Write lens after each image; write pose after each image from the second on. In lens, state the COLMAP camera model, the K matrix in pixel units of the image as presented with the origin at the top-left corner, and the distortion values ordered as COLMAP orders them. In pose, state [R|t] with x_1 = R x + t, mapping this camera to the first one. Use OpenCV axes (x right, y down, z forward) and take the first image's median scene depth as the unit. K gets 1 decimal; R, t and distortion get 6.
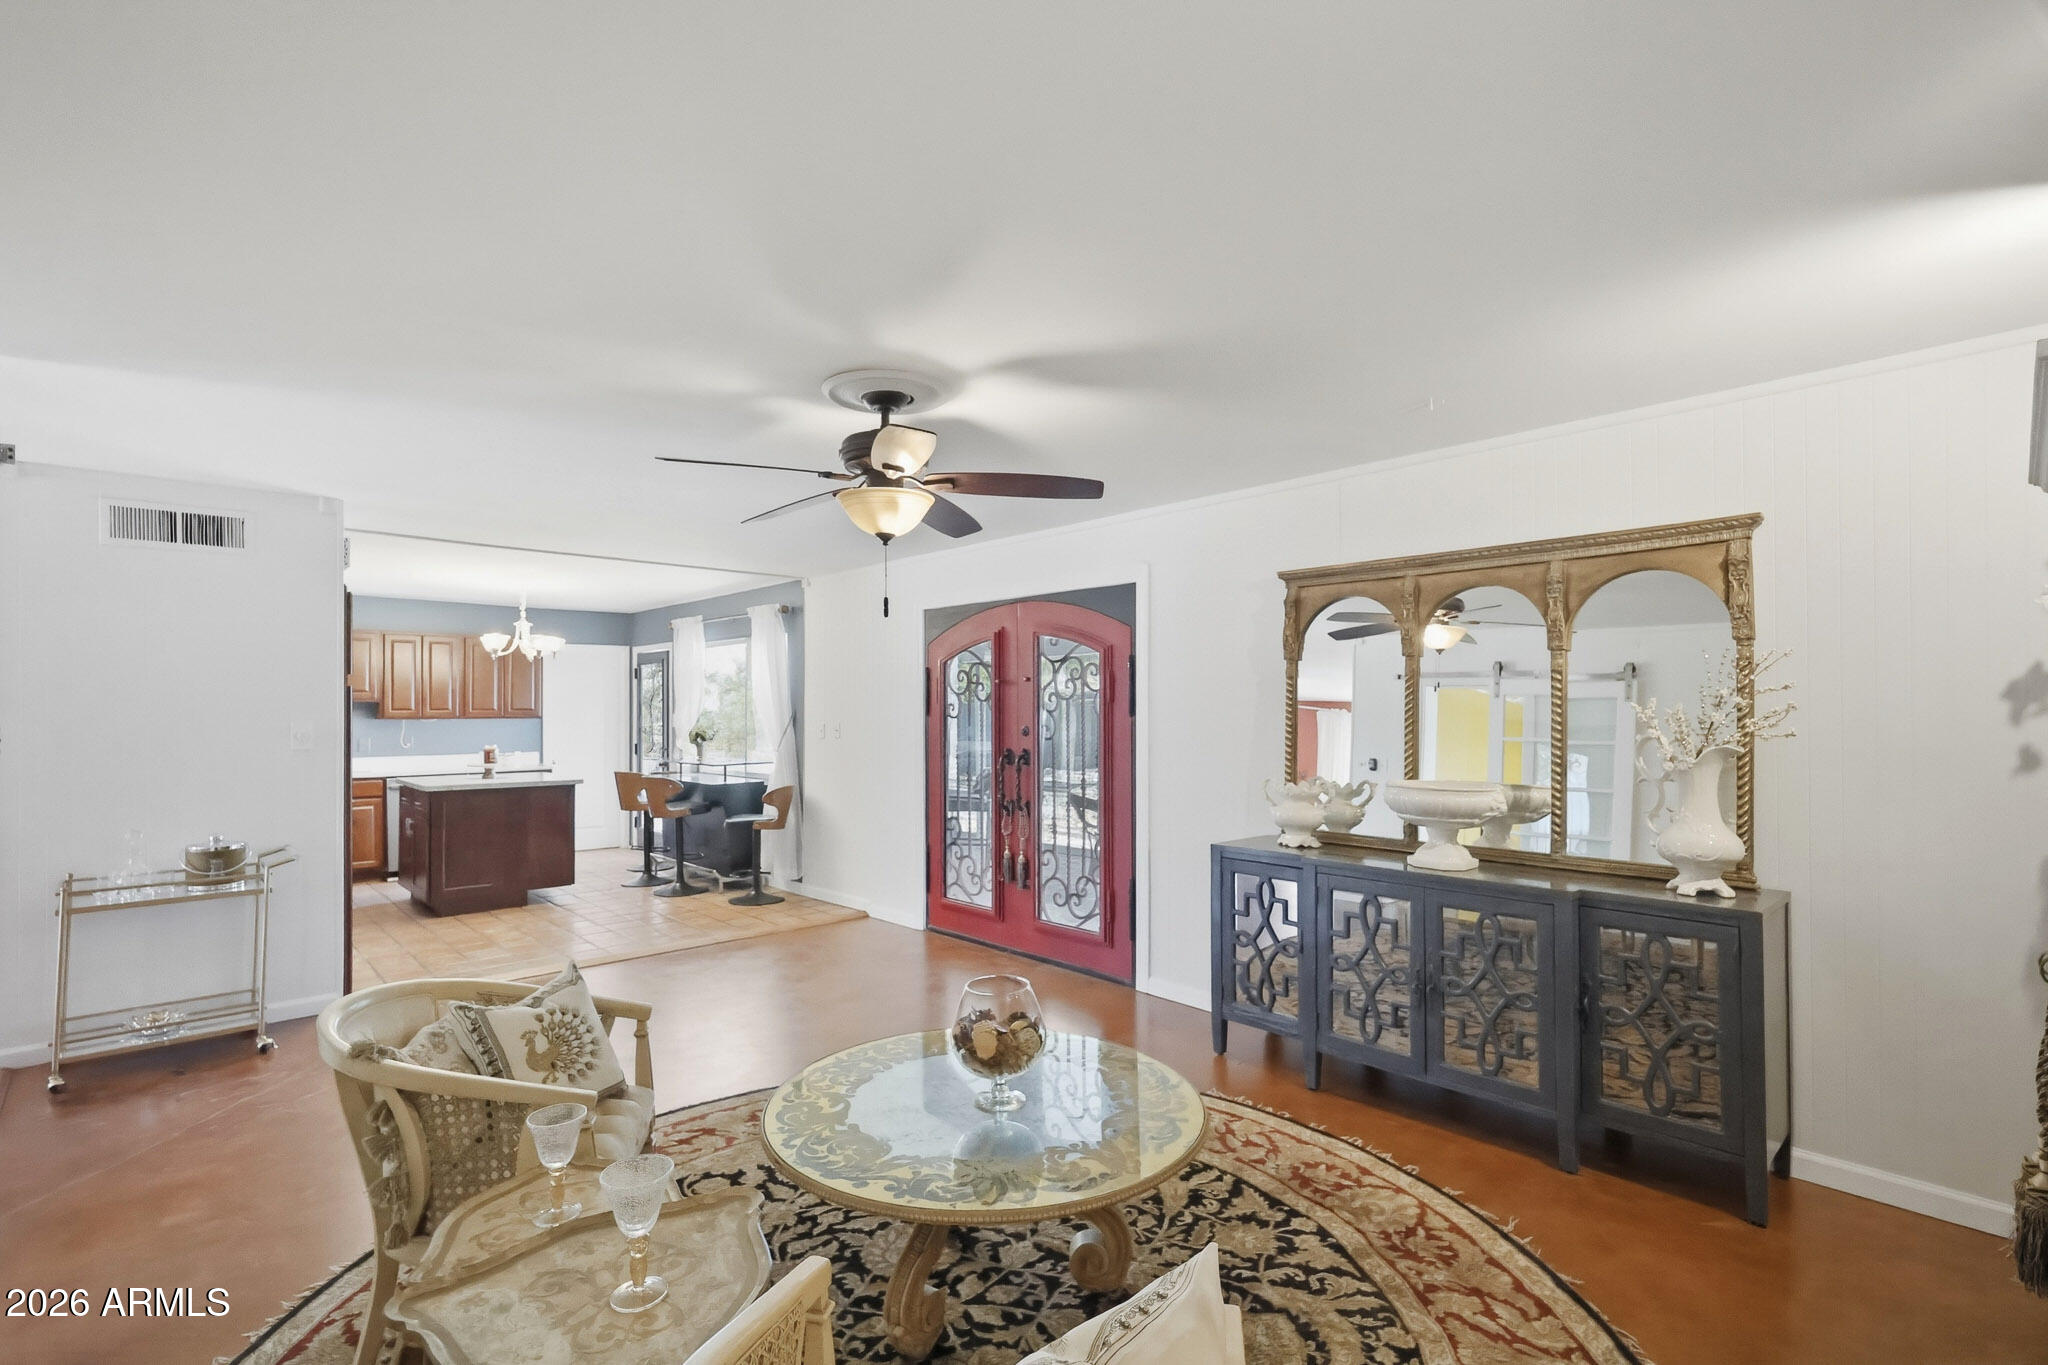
lens RADIAL K [[943.8, 0, 1016.3], [0, 943.8, 712.9], [0, 0, 1]] dist [-0.001427, -0.000063]
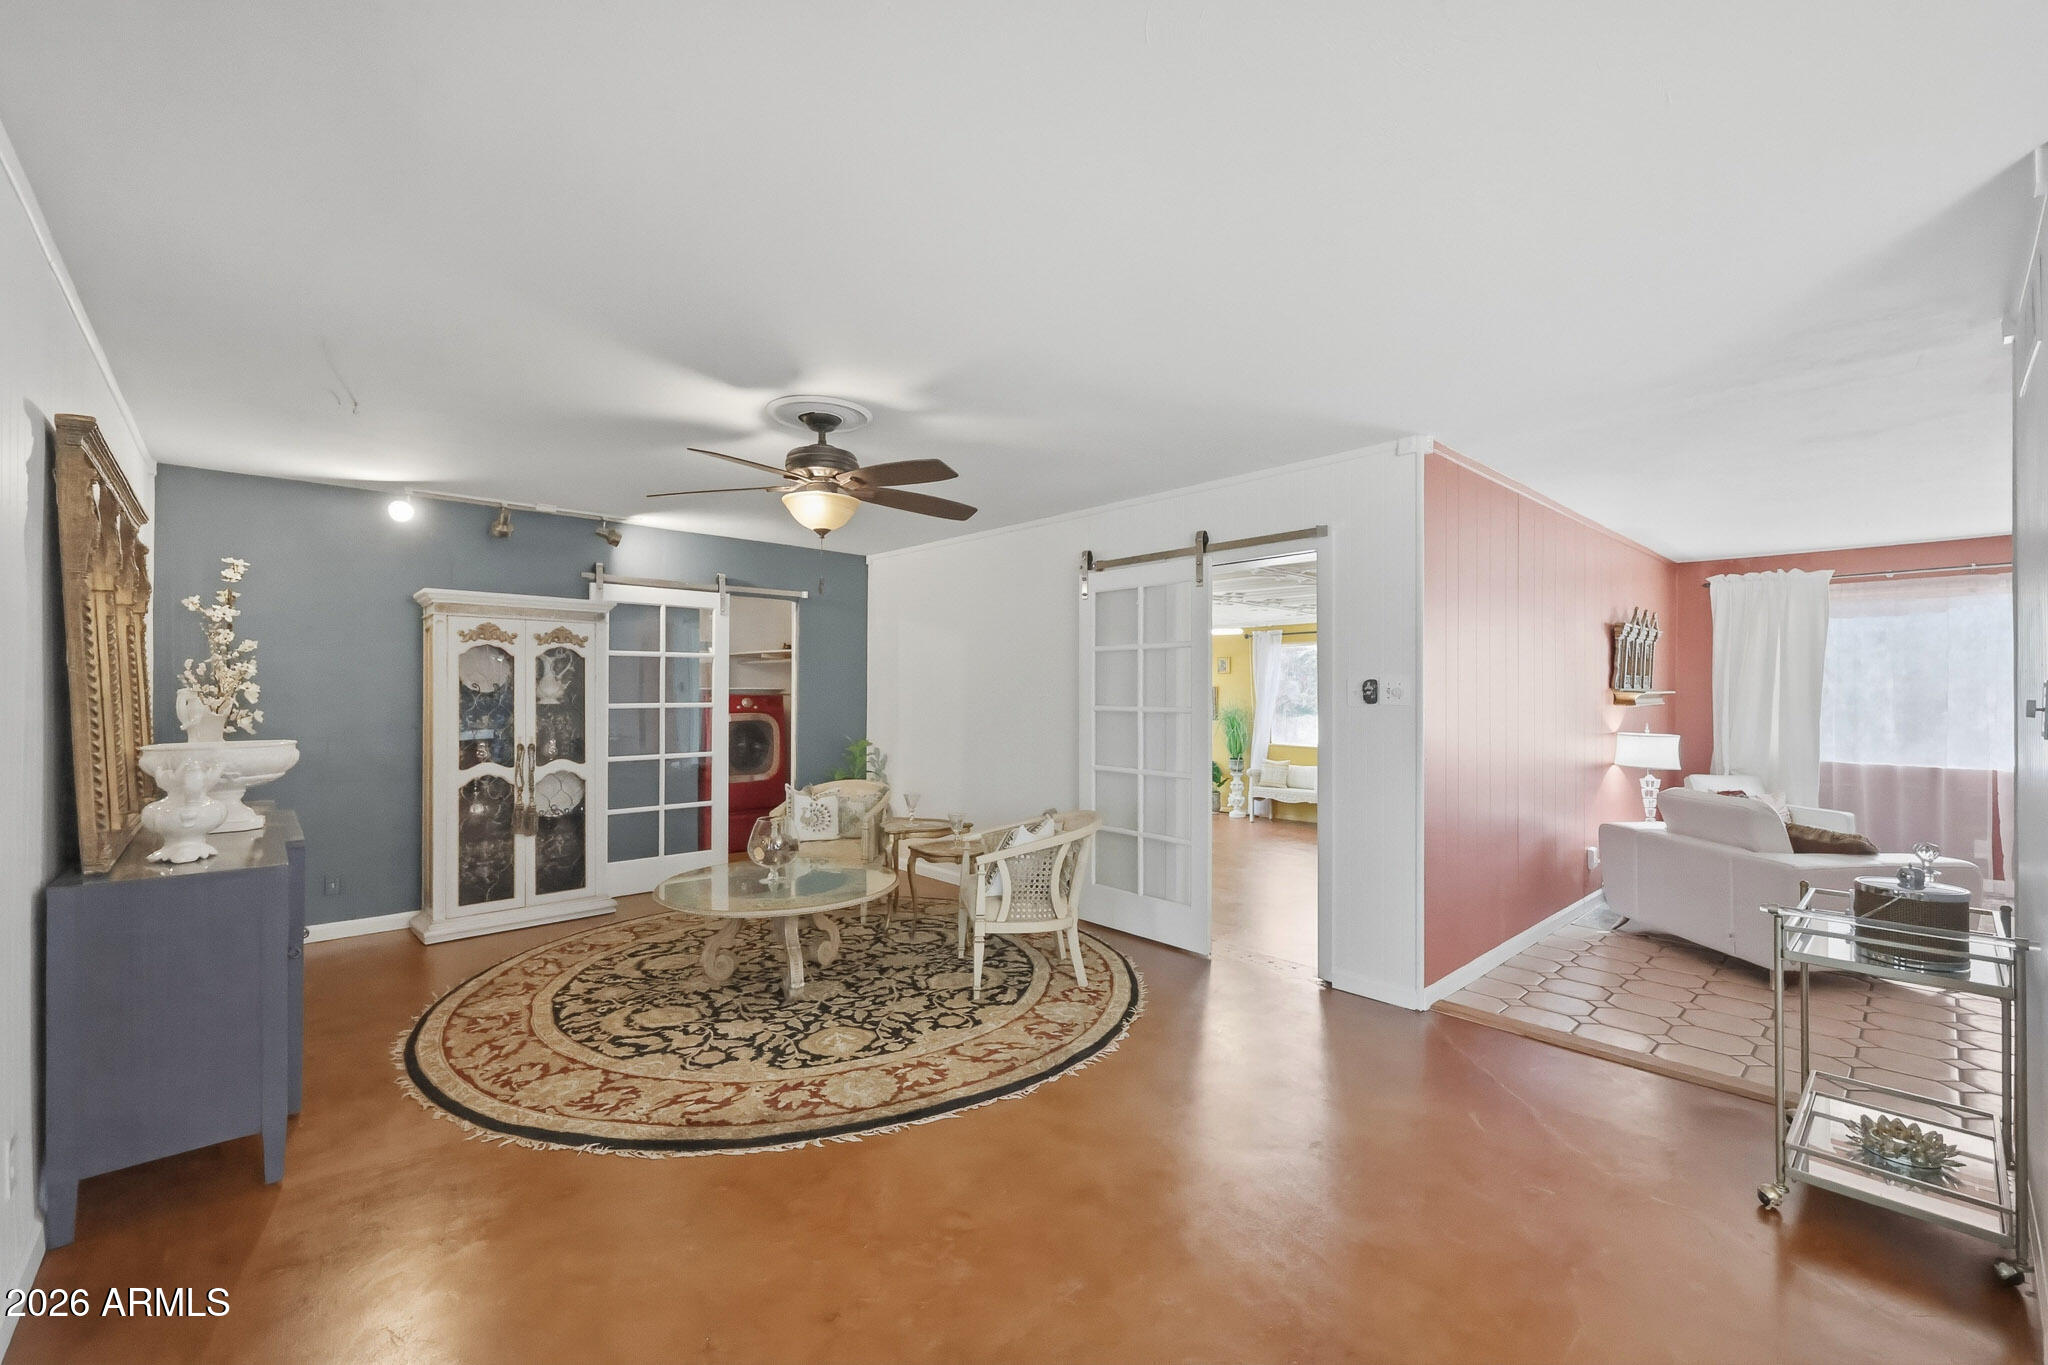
lens RADIAL K [[838.5, 0, 1012.0], [0, 838.5, 687.2], [0, 0, 1]] dist [0.001695, 0.000182]
pose [[-0.999854, -0.002840, 0.016846, -0.414135], [-0.002844, 0.999996, -0.000196, 0.020958], [-0.016846, -0.000244, -0.999858, 2.125346]]
